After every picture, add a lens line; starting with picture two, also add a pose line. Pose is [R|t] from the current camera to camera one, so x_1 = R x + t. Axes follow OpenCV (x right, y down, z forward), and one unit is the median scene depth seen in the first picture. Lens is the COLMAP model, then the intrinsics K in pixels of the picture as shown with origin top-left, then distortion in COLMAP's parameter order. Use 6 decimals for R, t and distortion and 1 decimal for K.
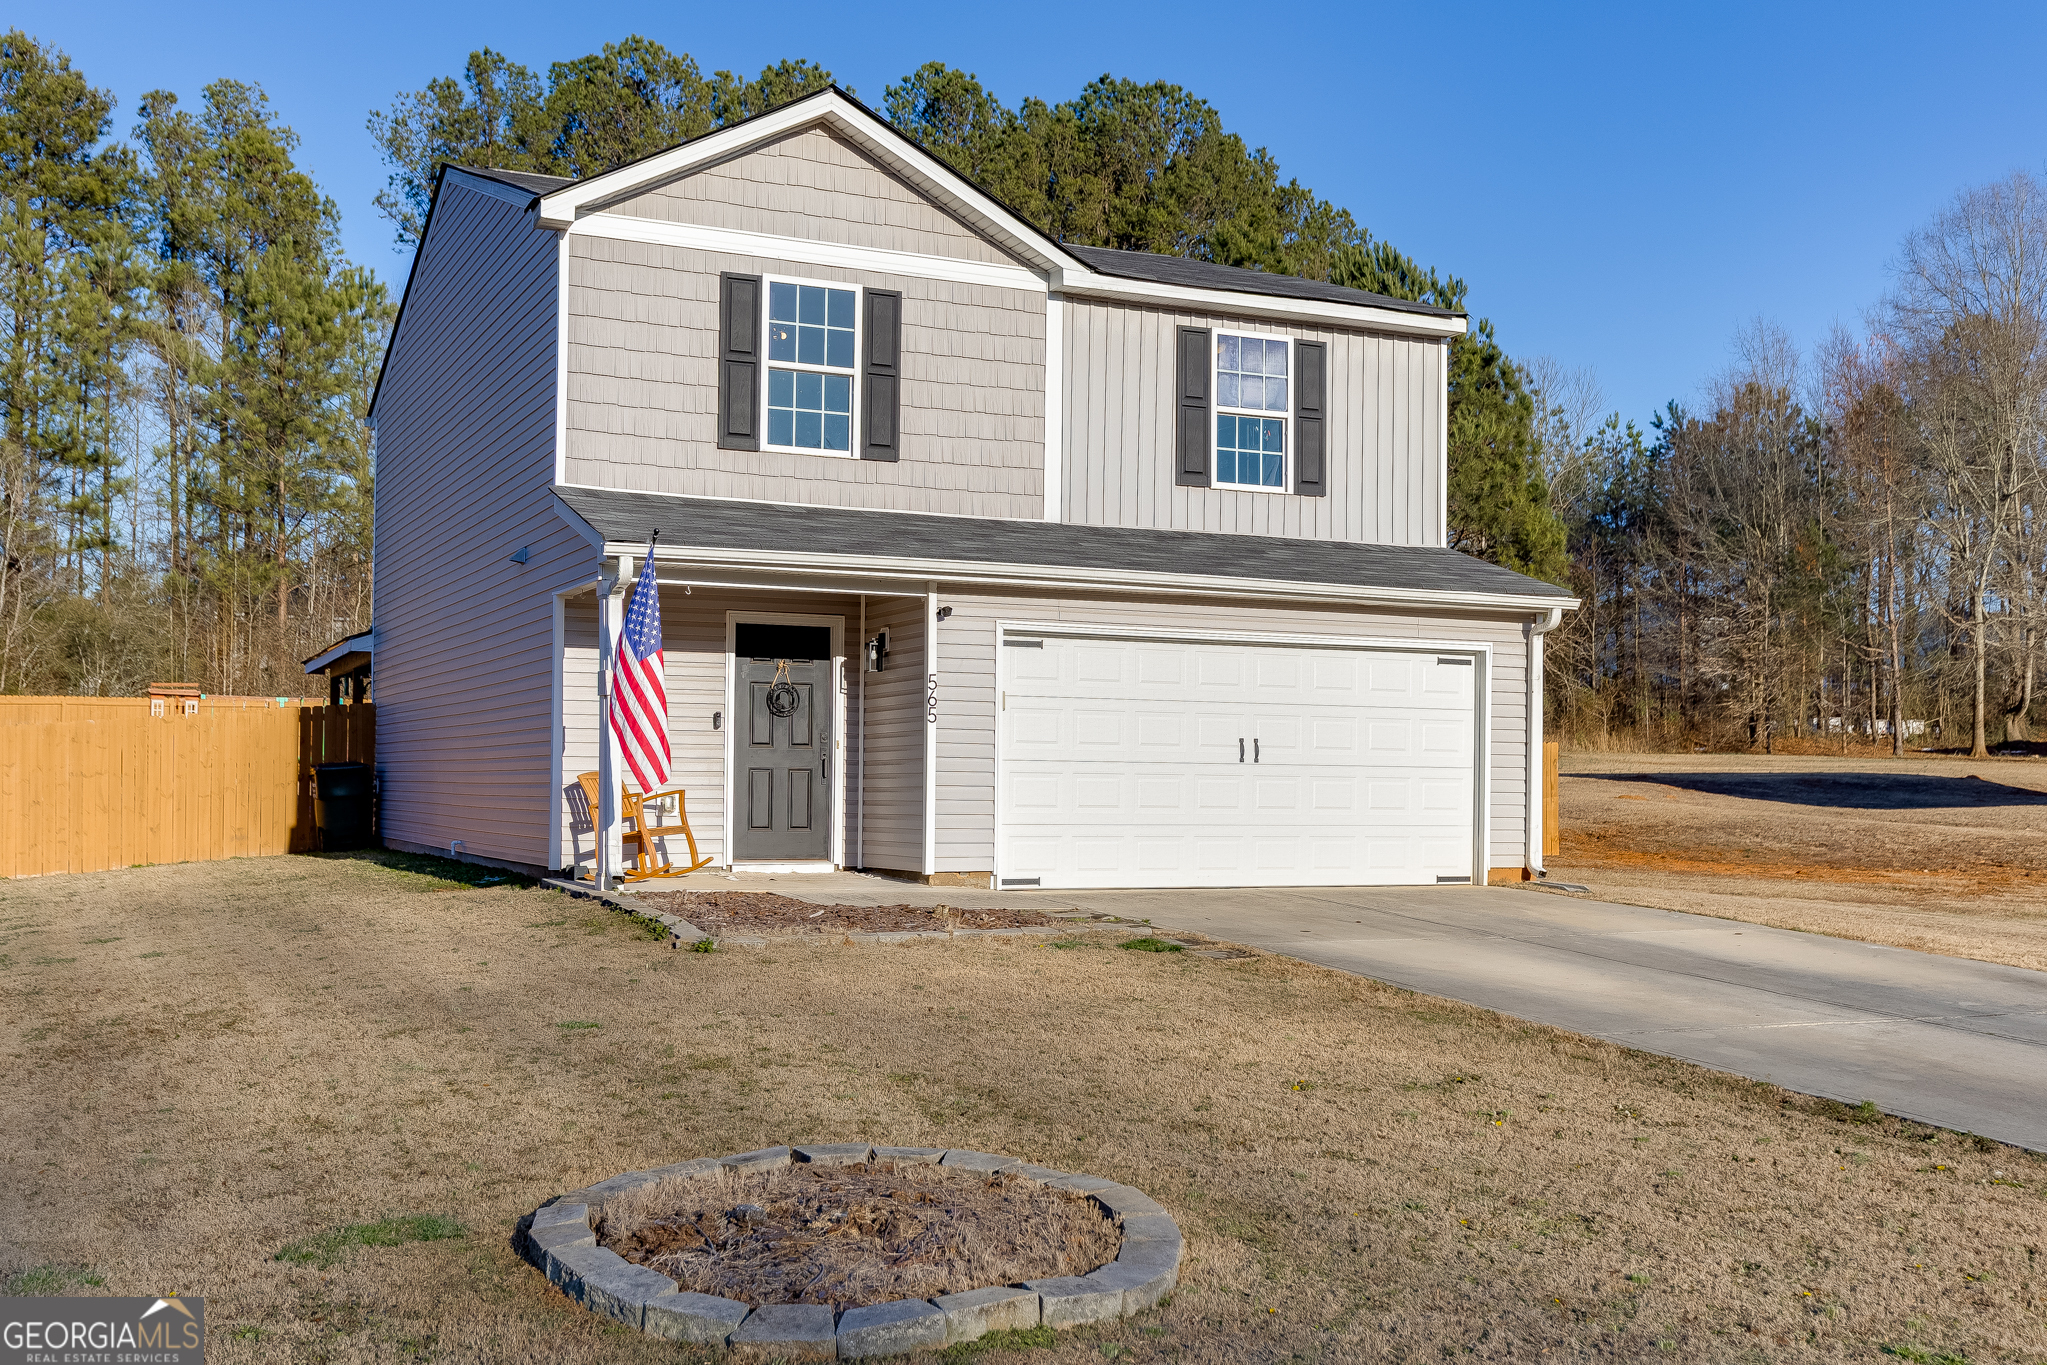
lens RADIAL K [[2318.4, 0, 1023.5], [0, 2318.4, 682.5], [0, 0, 1]] dist [-0.011551, -0.055752]
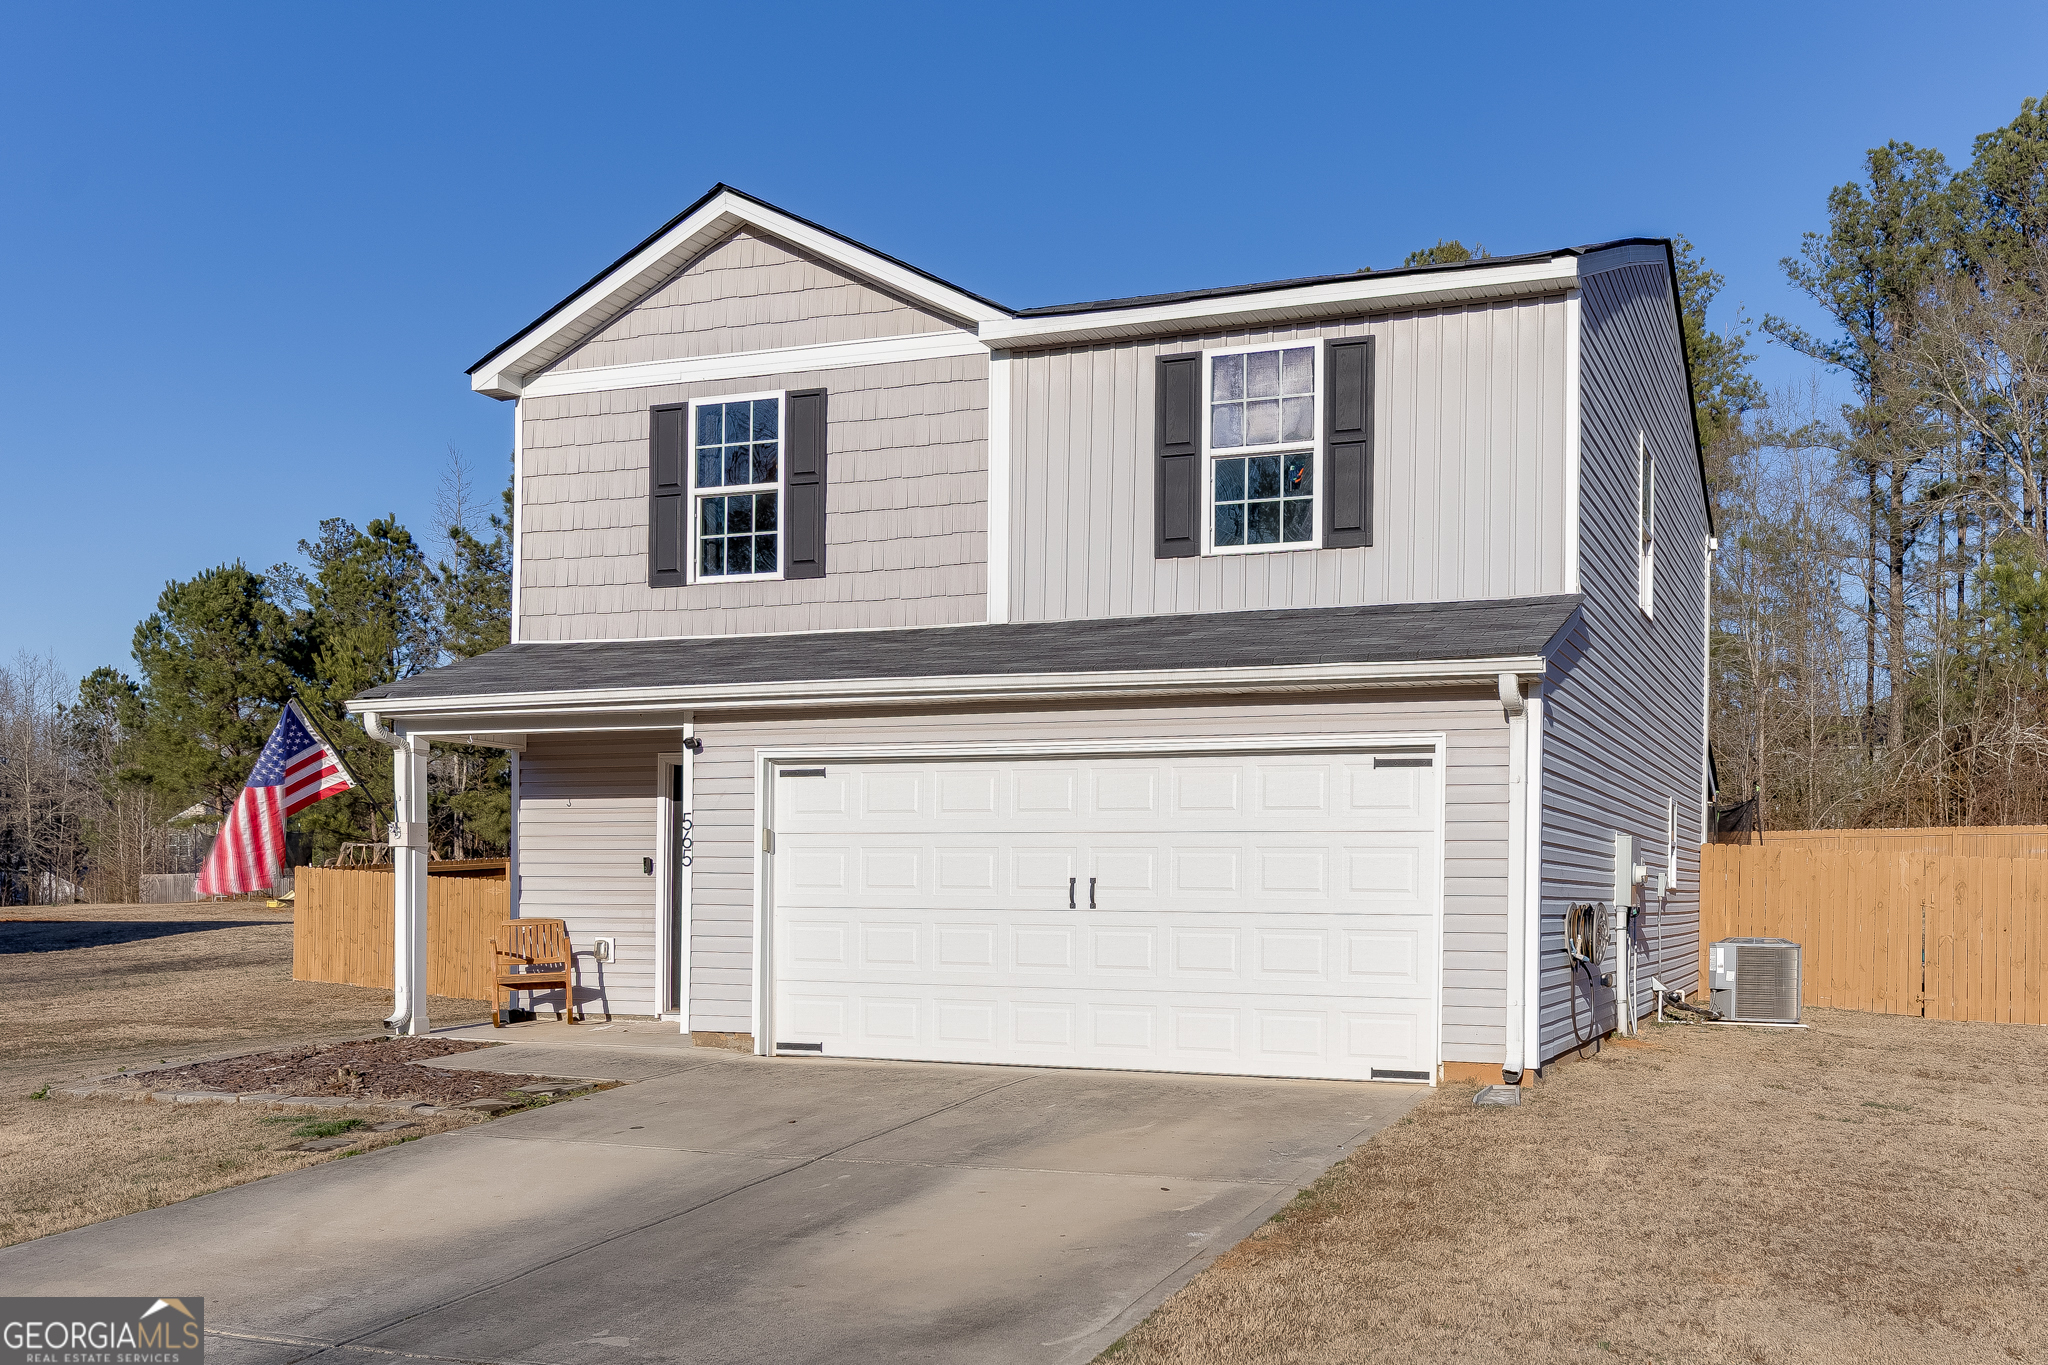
lens RADIAL K [[2111.8, 0, 1025.7], [0, 2111.8, 852.9], [0, 0, 1]] dist [-0.013074, -0.003833]
pose [[0.640399, -0.019508, -0.767795, 0.628631], [0.033751, 0.999426, 0.002758, 0.013147], [0.767300, -0.027680, 0.640690, 0.529500]]
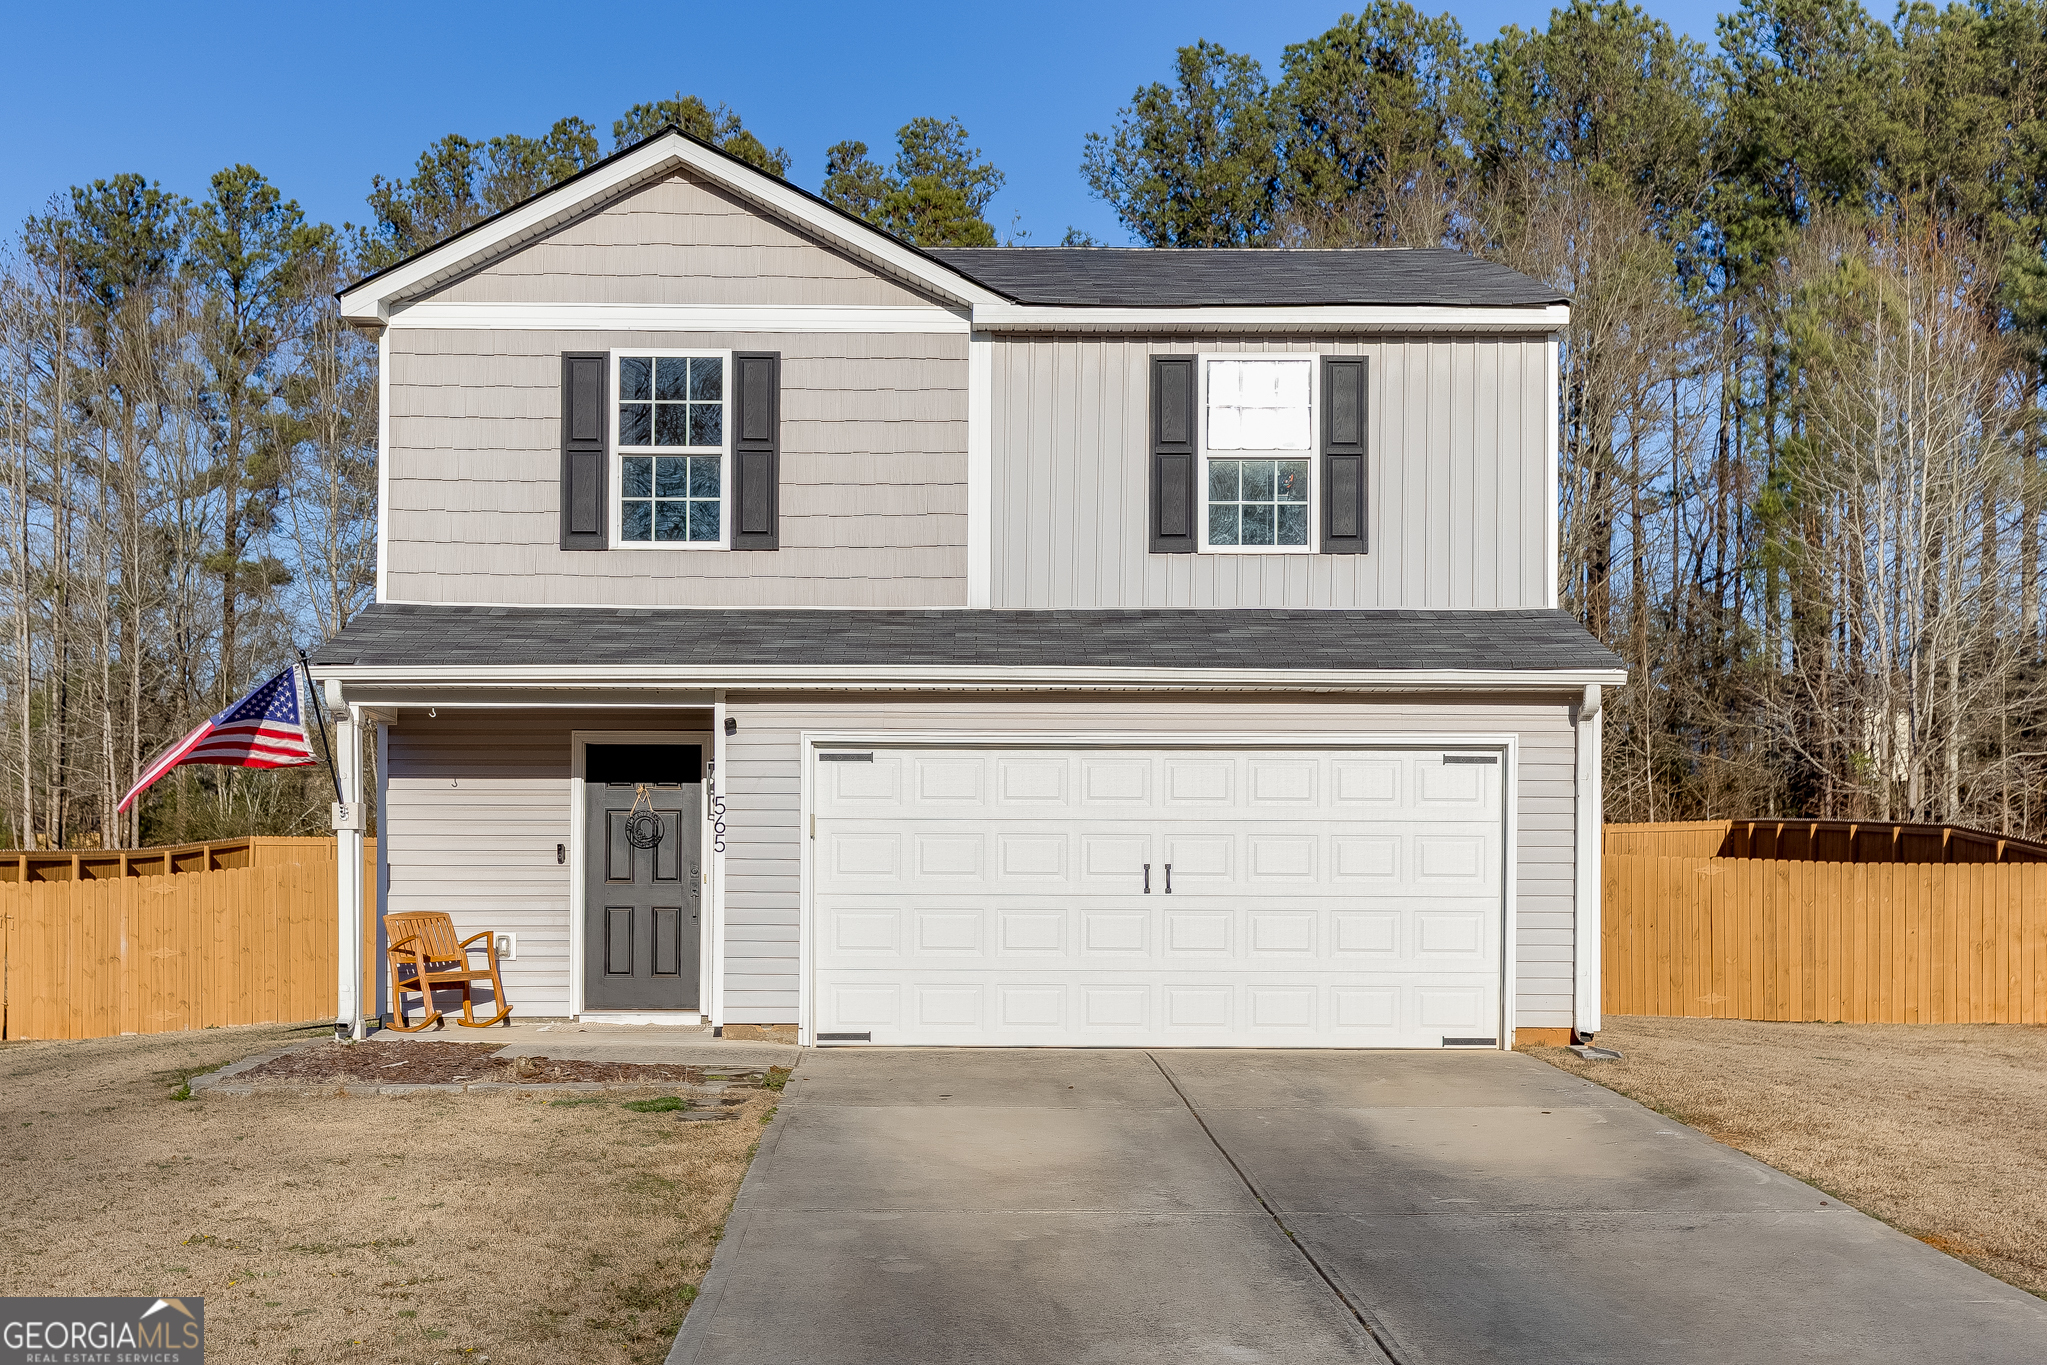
lens RADIAL K [[2938.5, 0, 941.3], [0, 2938.5, 835.9], [0, 0, 1]] dist [-0.013503, 0.047089]
pose [[0.890054, -0.020496, -0.455395, 0.496159], [0.025926, 0.999648, 0.005680, 0.006556], [0.455118, -0.016862, 0.890272, 0.052658]]
